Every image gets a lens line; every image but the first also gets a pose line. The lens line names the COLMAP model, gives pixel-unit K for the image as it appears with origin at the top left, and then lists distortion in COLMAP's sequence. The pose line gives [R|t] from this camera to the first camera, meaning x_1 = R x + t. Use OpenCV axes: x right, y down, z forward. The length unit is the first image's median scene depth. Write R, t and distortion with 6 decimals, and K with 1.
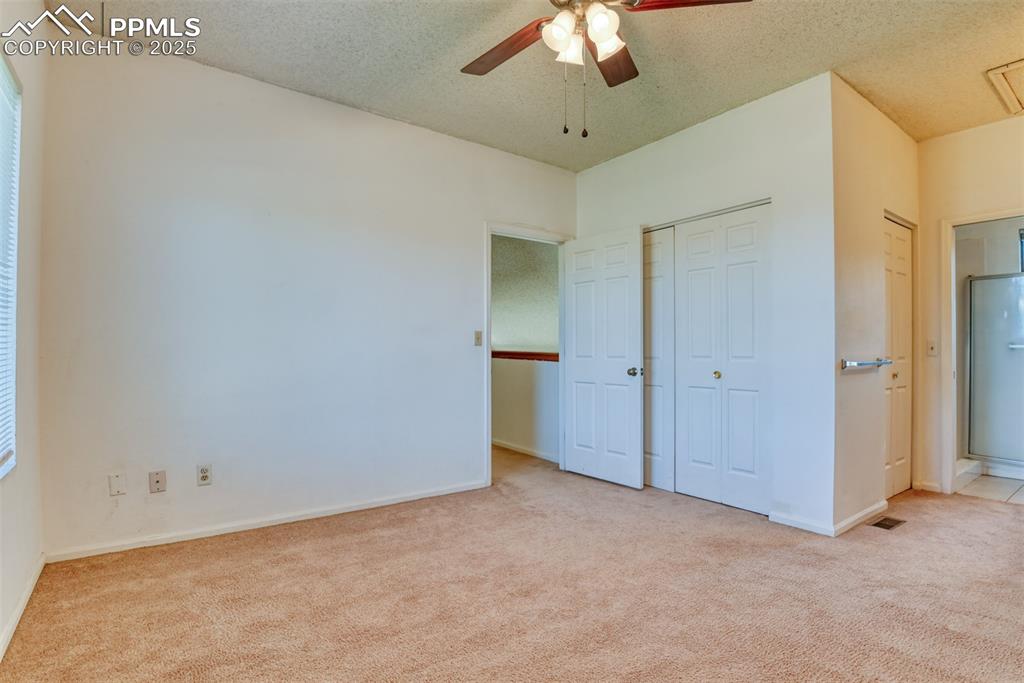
lens RADIAL K [[505.4, 0, 511.8], [0, 505.4, 344.4], [0, 0, 1]] dist [-0.025556, -0.002342]
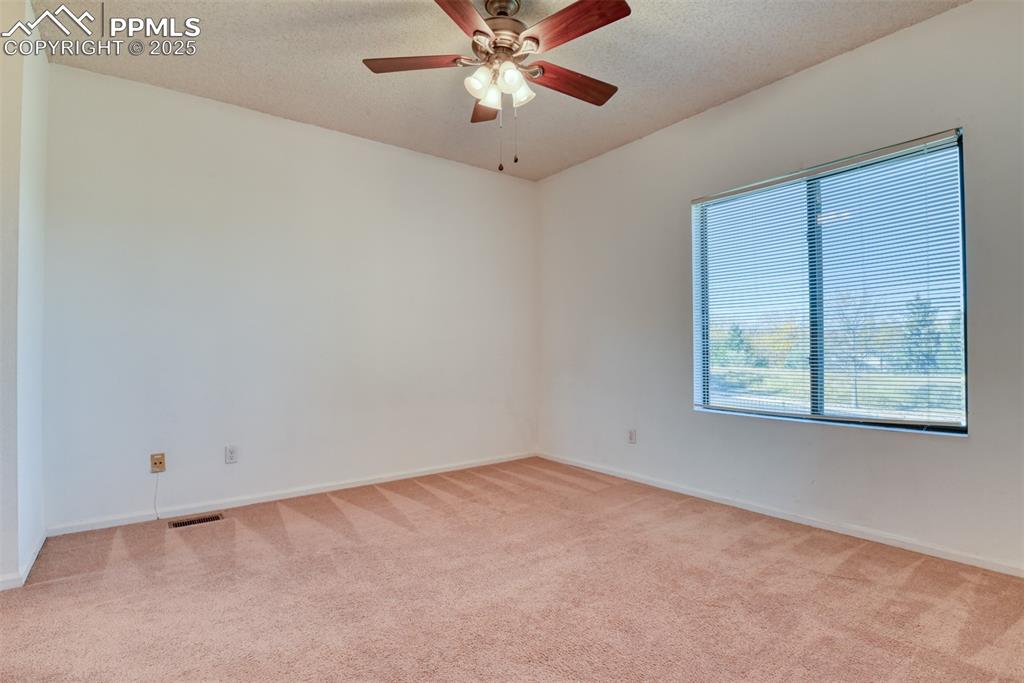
lens RADIAL K [[505.4, 0, 517.5], [0, 505.4, 343.4], [0, 0, 1]] dist [-0.025556, -0.002342]
pose [[-0.999858, 0.003889, -0.016398, 0.074765], [0.004259, 0.999736, -0.022577, 0.020518], [0.016306, -0.022643, -0.999611, 1.327557]]
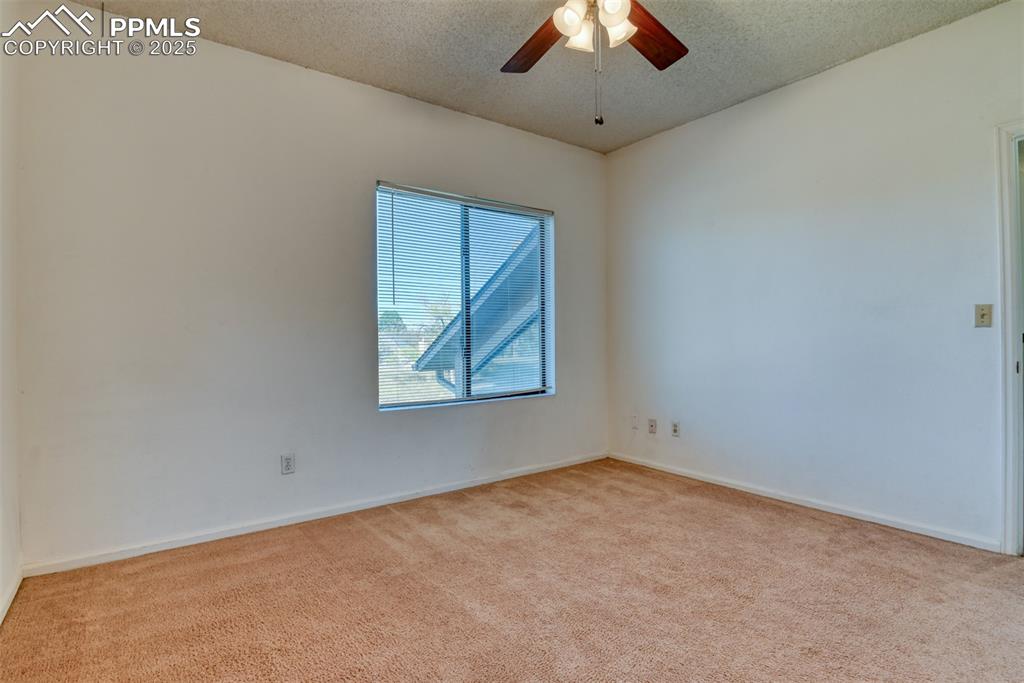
lens RADIAL K [[505.4, 0, 515.4], [0, 505.4, 337.8], [0, 0, 1]] dist [-0.025556, -0.002342]
pose [[0.006349, -0.005236, -0.999966, 0.679016], [0.020452, 0.999778, -0.005105, 0.008332], [0.999771, -0.020418, 0.006455, 0.494332]]
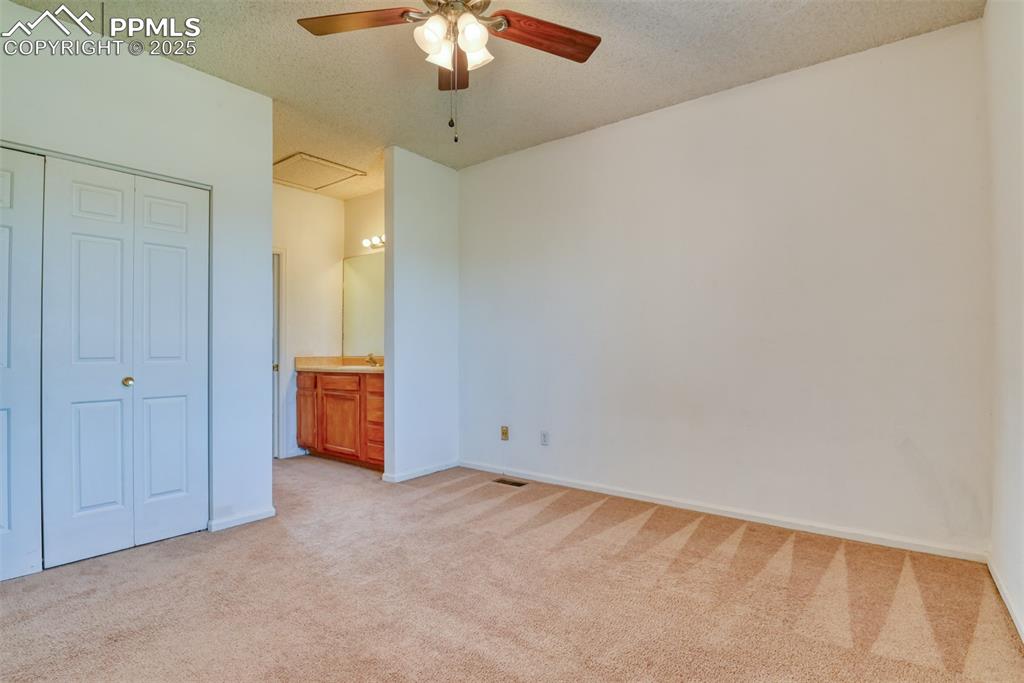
lens RADIAL K [[505.4, 0, 513.5], [0, 505.4, 346.2], [0, 0, 1]] dist [-0.025556, -0.002342]
pose [[-0.272482, 0.006199, 0.962141, -0.522196], [-0.008270, 0.999927, -0.008785, 0.009334], [-0.962125, -0.010350, -0.272411, 0.702165]]
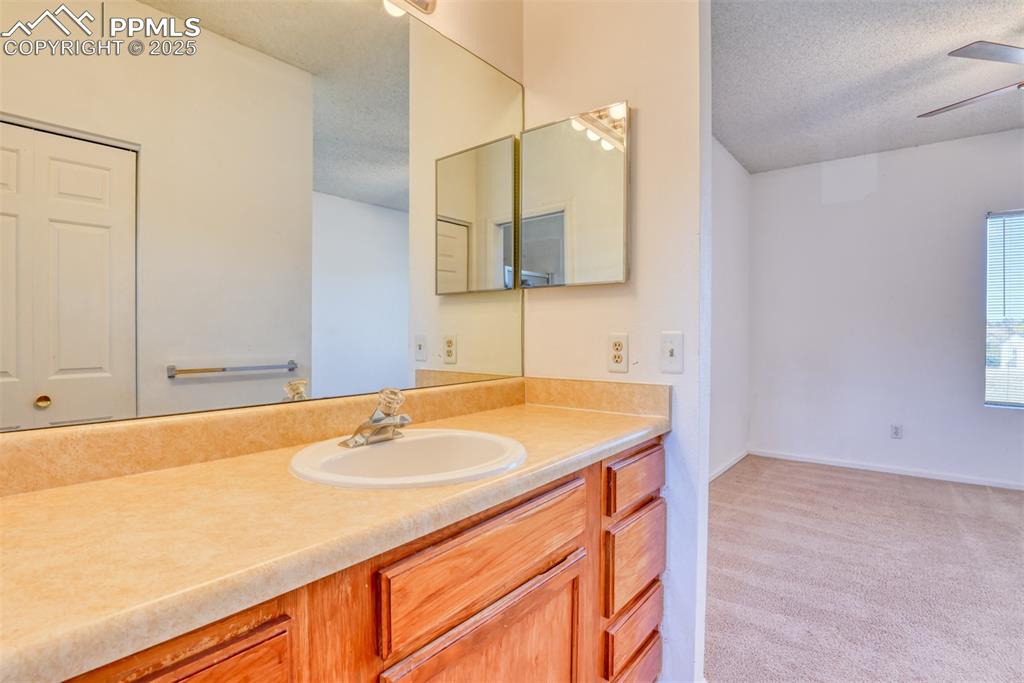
lens RADIAL K [[505.4, 0, 510.8], [0, 505.4, 340.0], [0, 0, 1]] dist [-0.025556, -0.002342]
pose [[-0.966915, 0.002727, -0.255084, 1.060567], [0.002685, 0.999996, 0.000510, -0.017448], [0.255084, -0.000192, -0.966919, 1.070728]]
